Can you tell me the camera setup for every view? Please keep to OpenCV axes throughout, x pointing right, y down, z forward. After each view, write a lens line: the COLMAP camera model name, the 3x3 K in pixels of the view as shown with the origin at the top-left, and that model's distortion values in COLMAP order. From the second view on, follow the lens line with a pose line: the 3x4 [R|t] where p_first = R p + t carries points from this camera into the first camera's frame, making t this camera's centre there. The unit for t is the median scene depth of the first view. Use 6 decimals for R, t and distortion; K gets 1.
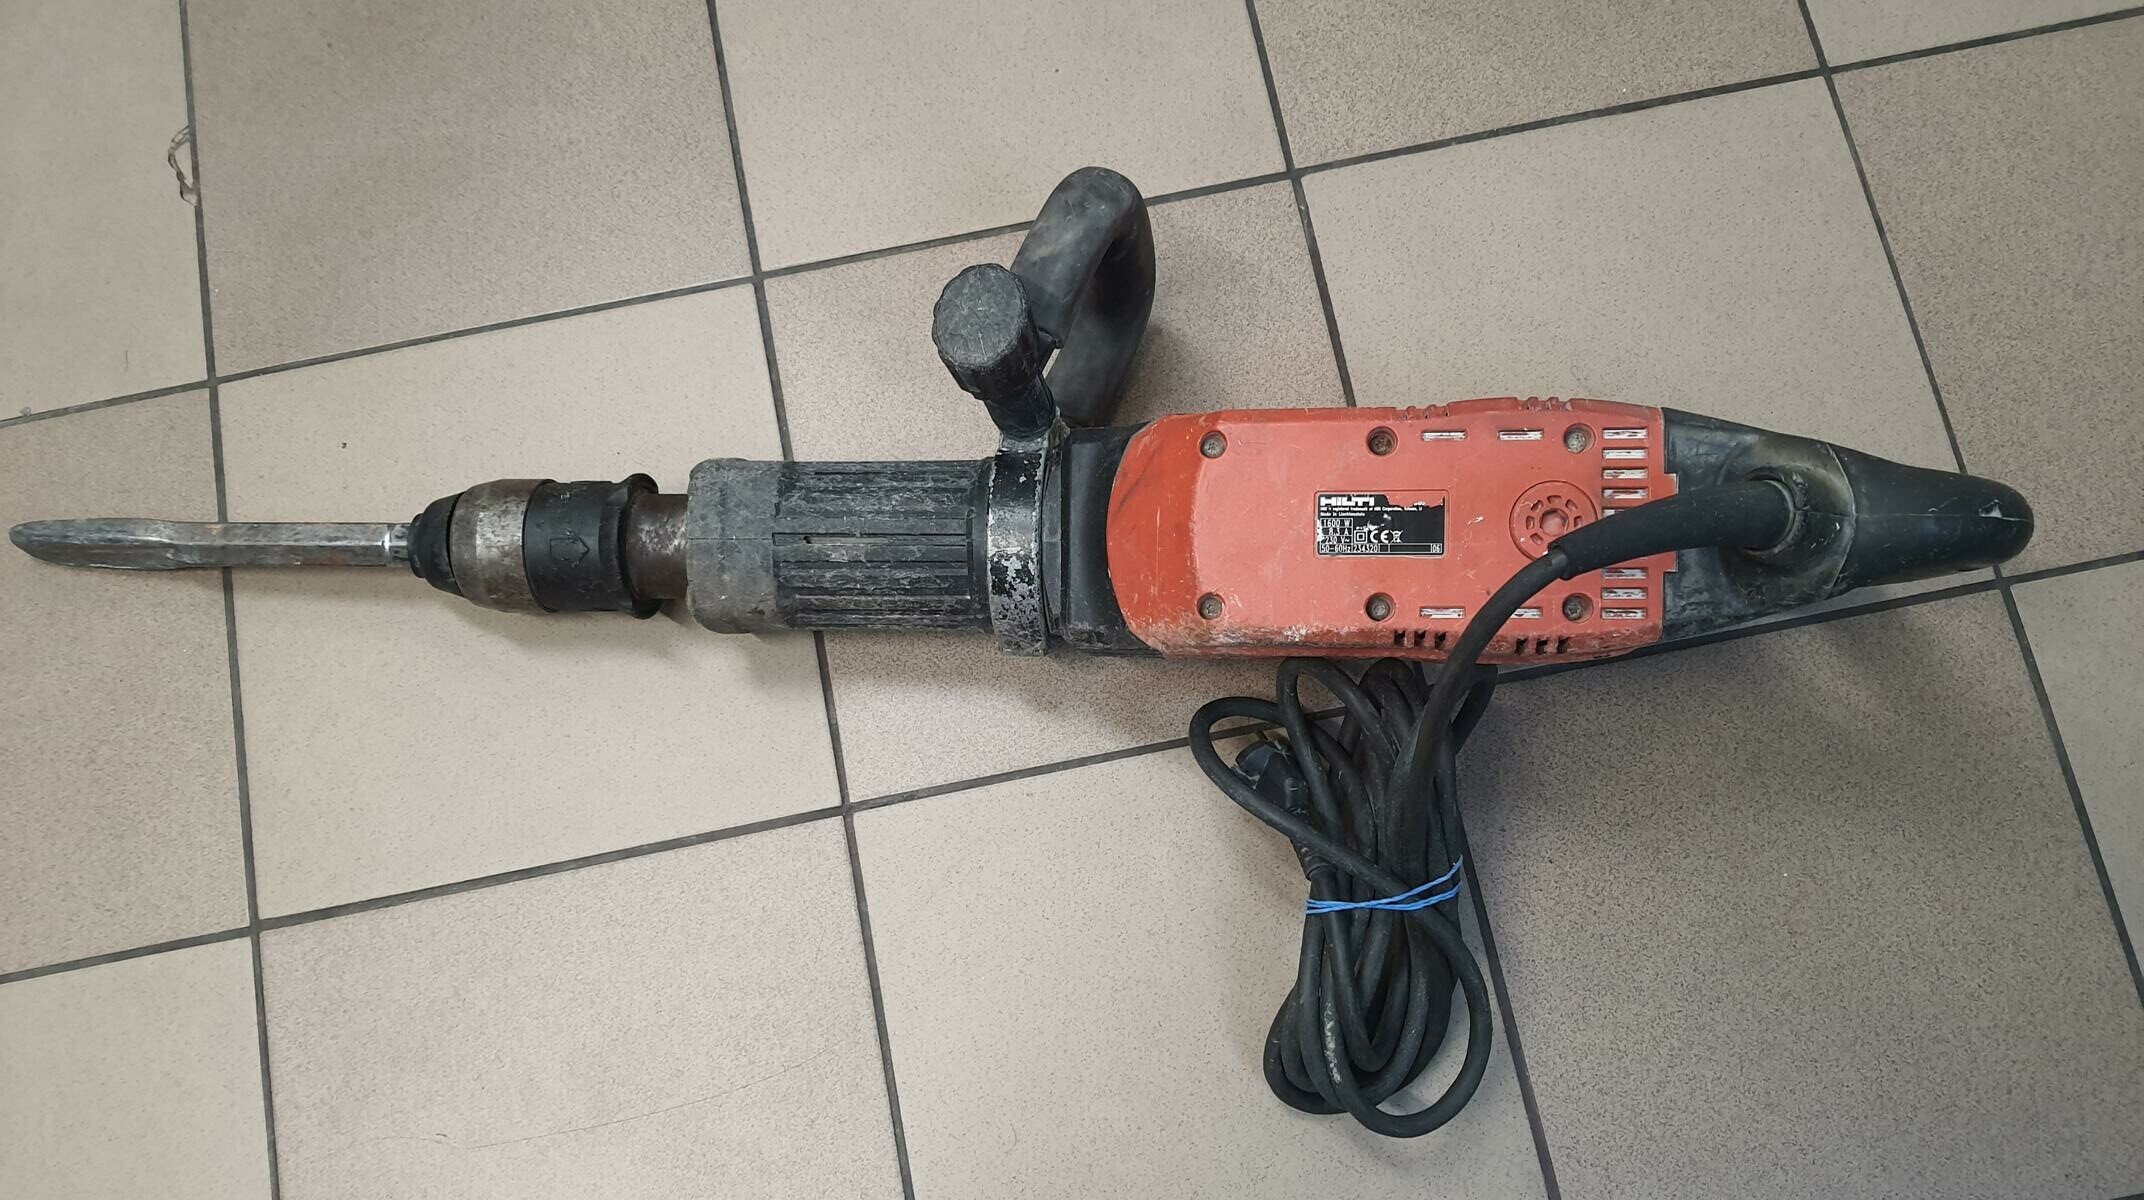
lens RADIAL K [[1705.2, 0, 992.5], [0, 1705.2, 697.1], [0, 0, 1]] dist [0.012853, -0.043562]
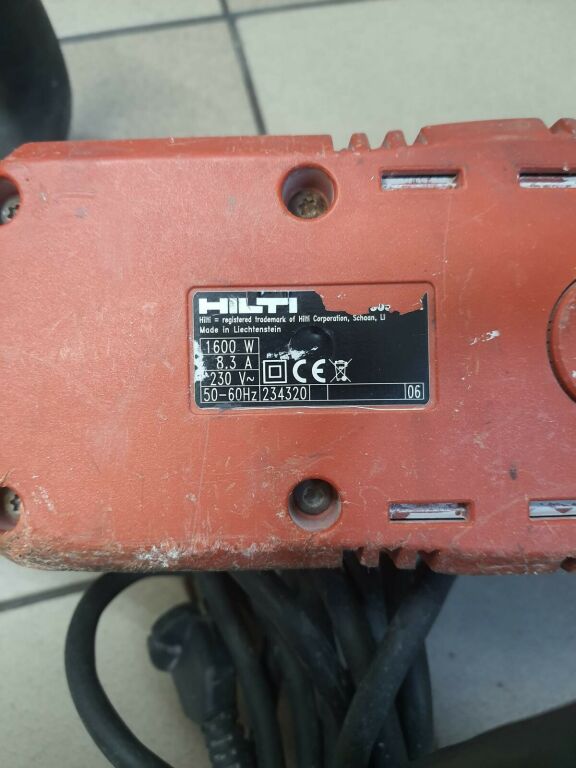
lens RADIAL K [[584.8, 0, 288.2], [0, 584.8, 384.7], [0, 0, 1]] dist [0.002349, -0.016698]
pose [[0.986060, -0.030410, 0.163586, 0.186977], [0.031117, 0.999514, -0.001766, -0.088120], [-0.163453, 0.006831, 0.986528, 0.807003]]
